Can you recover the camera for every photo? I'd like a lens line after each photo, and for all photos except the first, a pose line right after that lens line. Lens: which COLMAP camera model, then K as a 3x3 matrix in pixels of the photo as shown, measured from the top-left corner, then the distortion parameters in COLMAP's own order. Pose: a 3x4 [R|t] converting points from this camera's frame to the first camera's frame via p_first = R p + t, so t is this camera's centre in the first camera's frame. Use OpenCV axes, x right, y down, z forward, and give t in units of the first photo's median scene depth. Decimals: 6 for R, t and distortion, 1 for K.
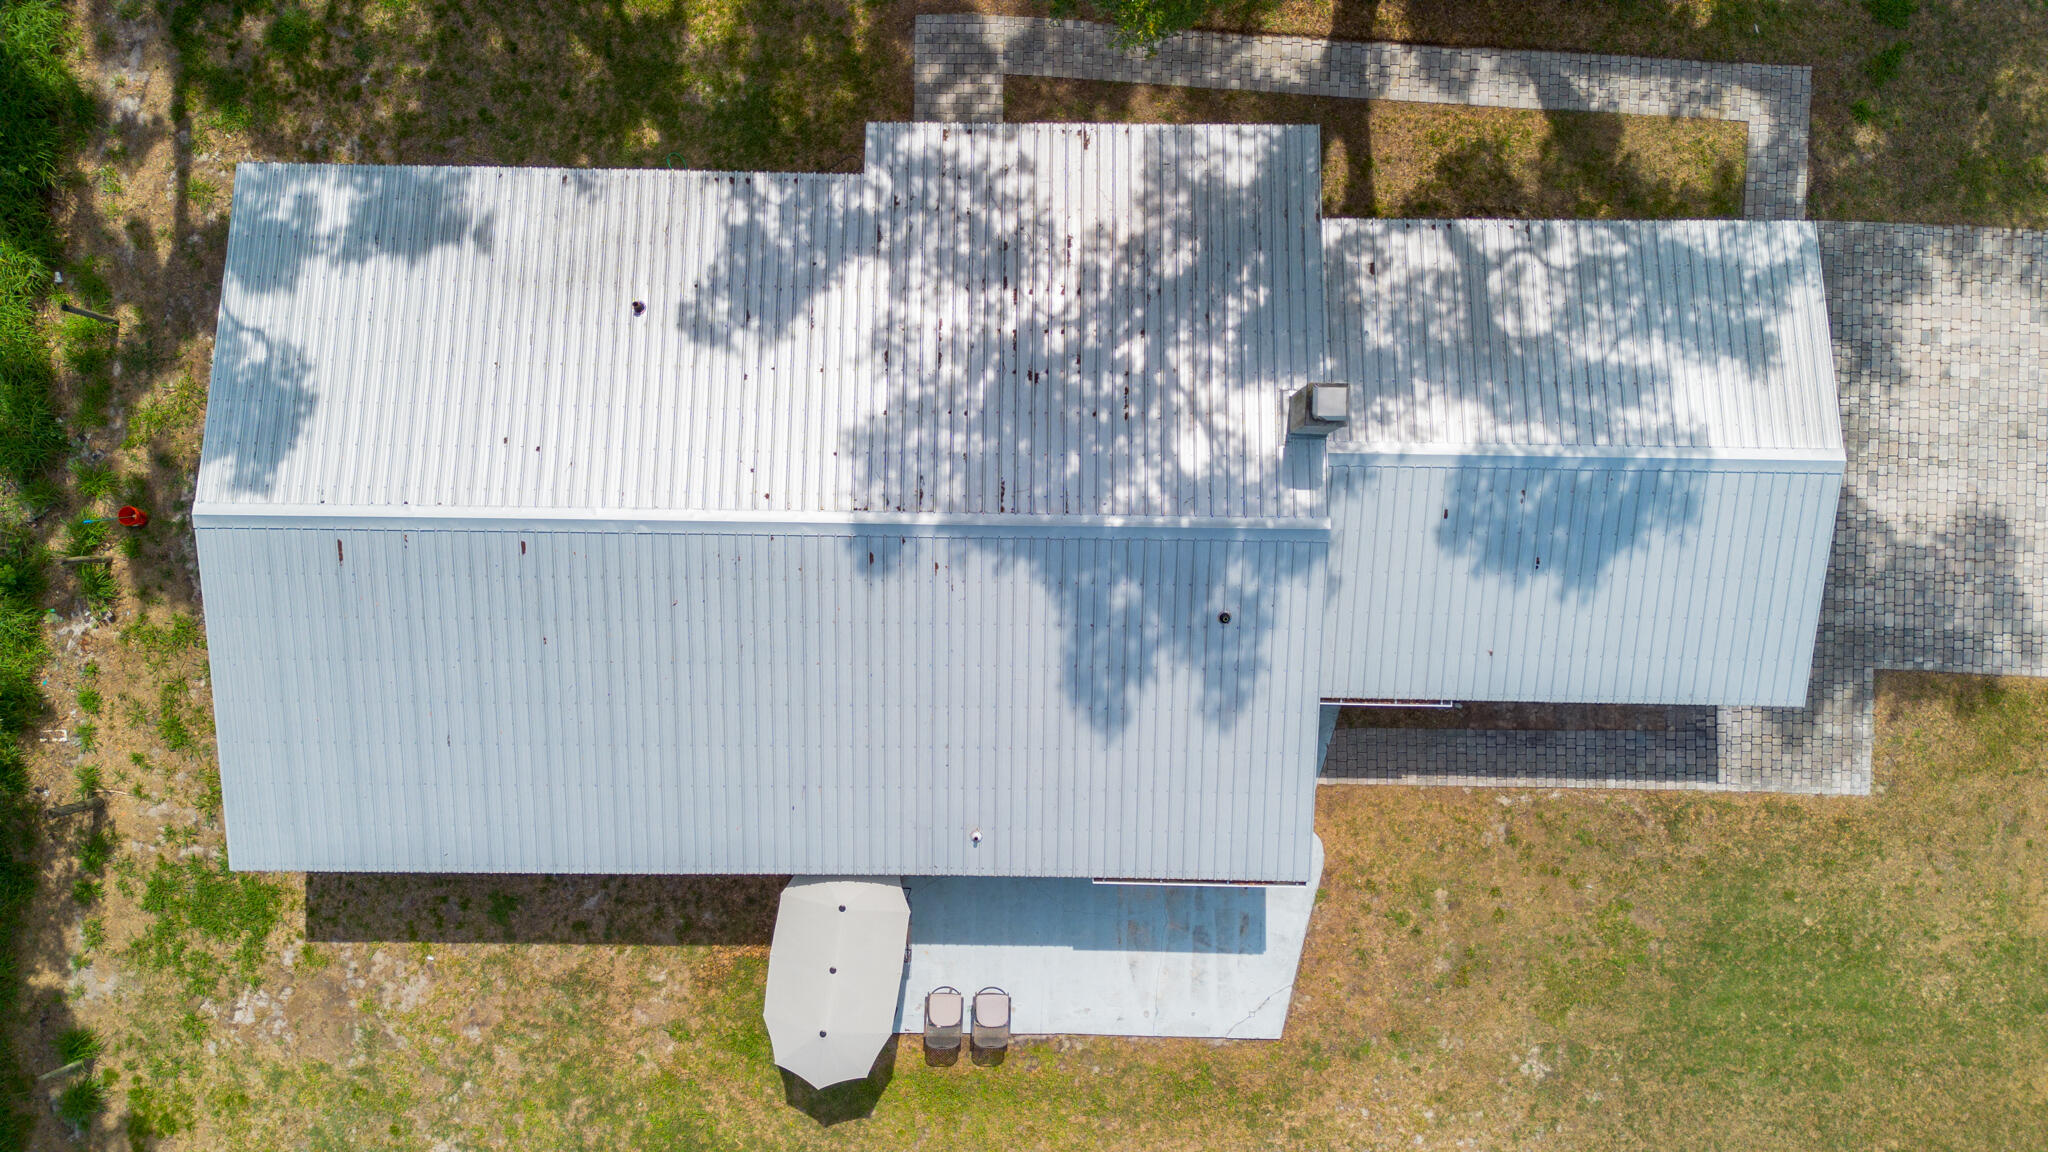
lens RADIAL K [[1471.3, 0, 1023.3], [0, 1471.3, 583.1], [0, 0, 1]] dist [0.071230, -0.004353]
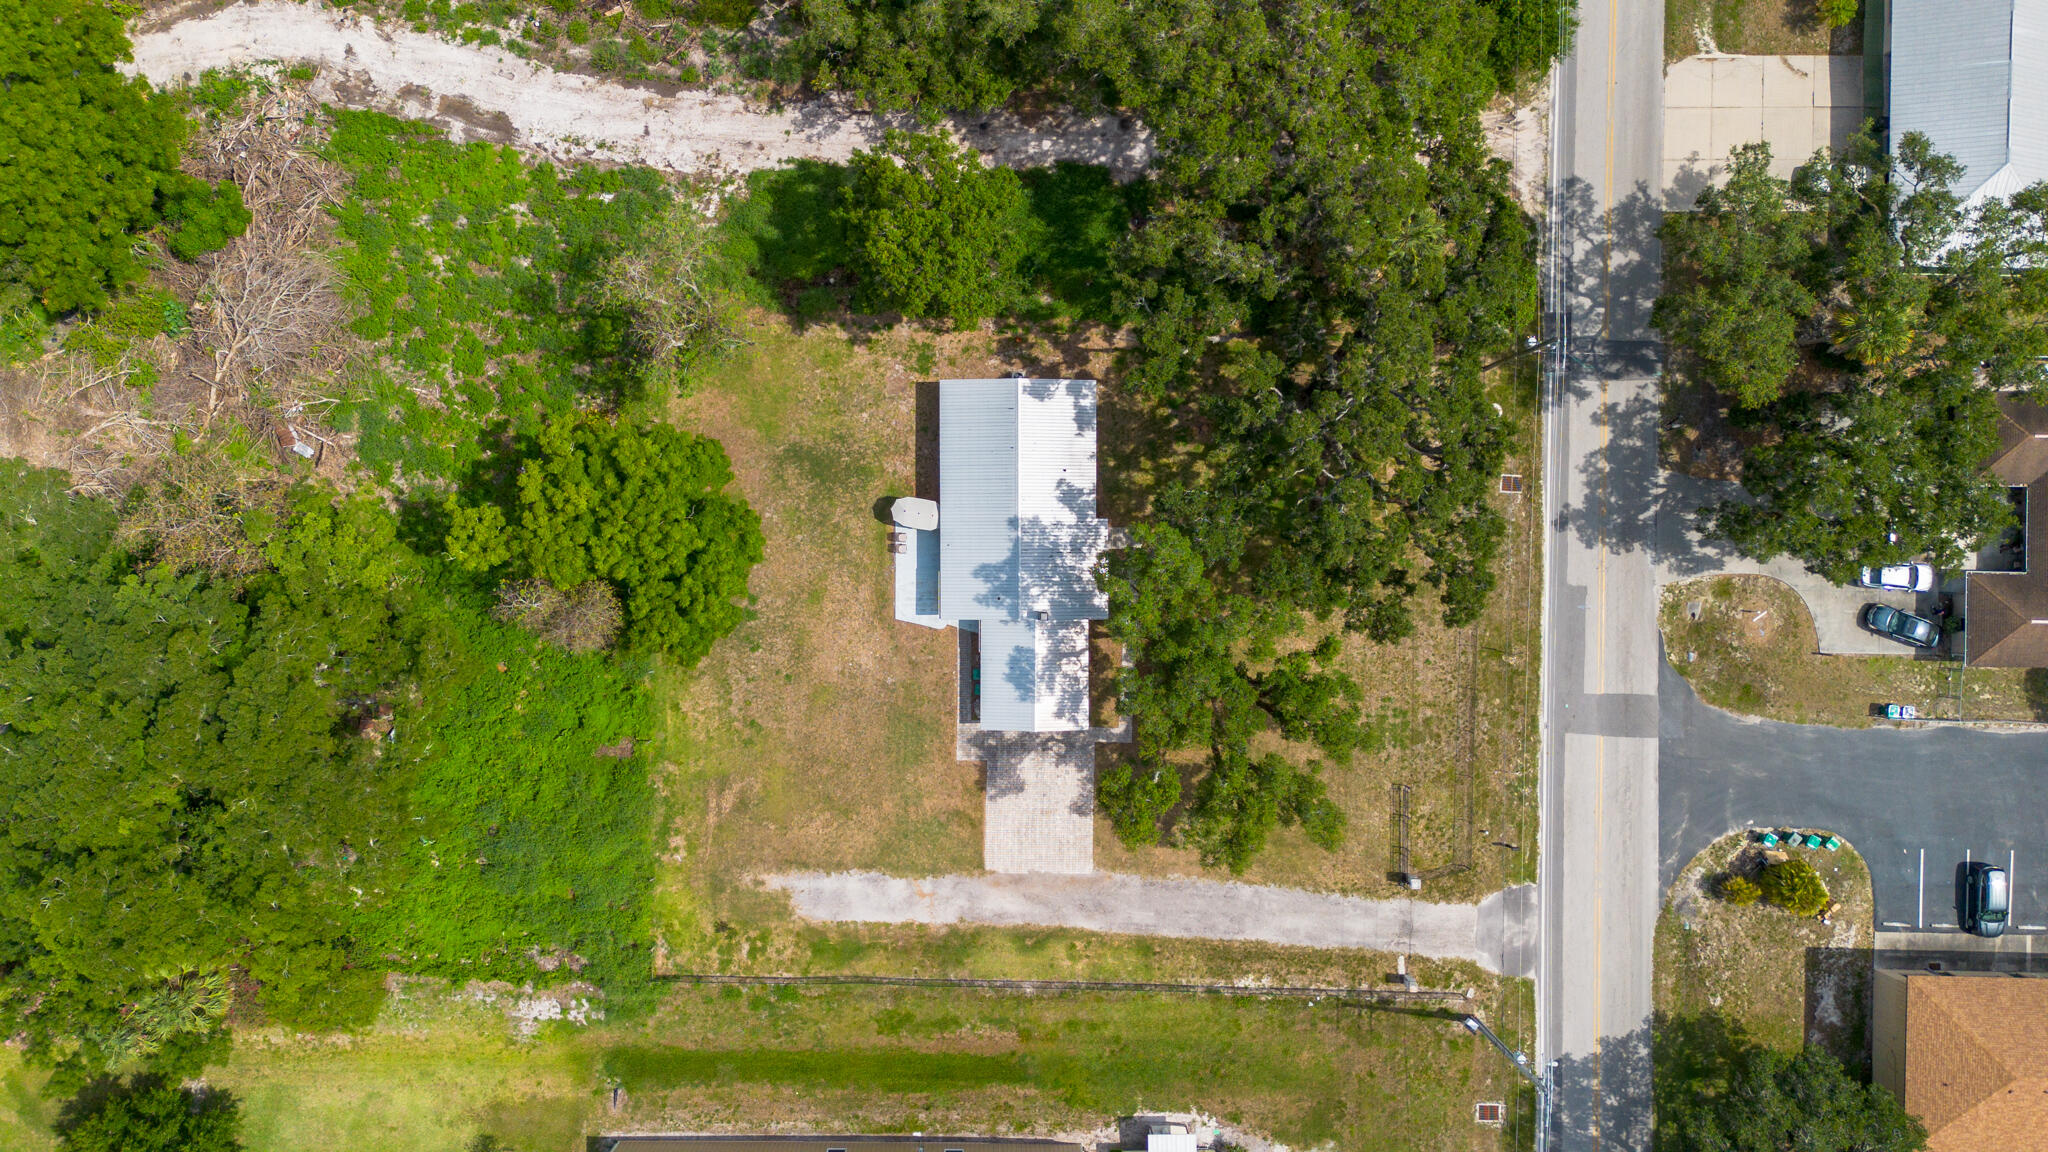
lens RADIAL K [[1471.3, 0, 1023.0], [0, 1471.3, 579.8], [0, 0, 1]] dist [0.071230, -0.004353]
pose [[0.013406, 0.999836, 0.012148, 0.022011], [-0.999573, 0.013716, -0.025787, 0.062356], [-0.025950, -0.011797, 0.999594, -3.426995]]
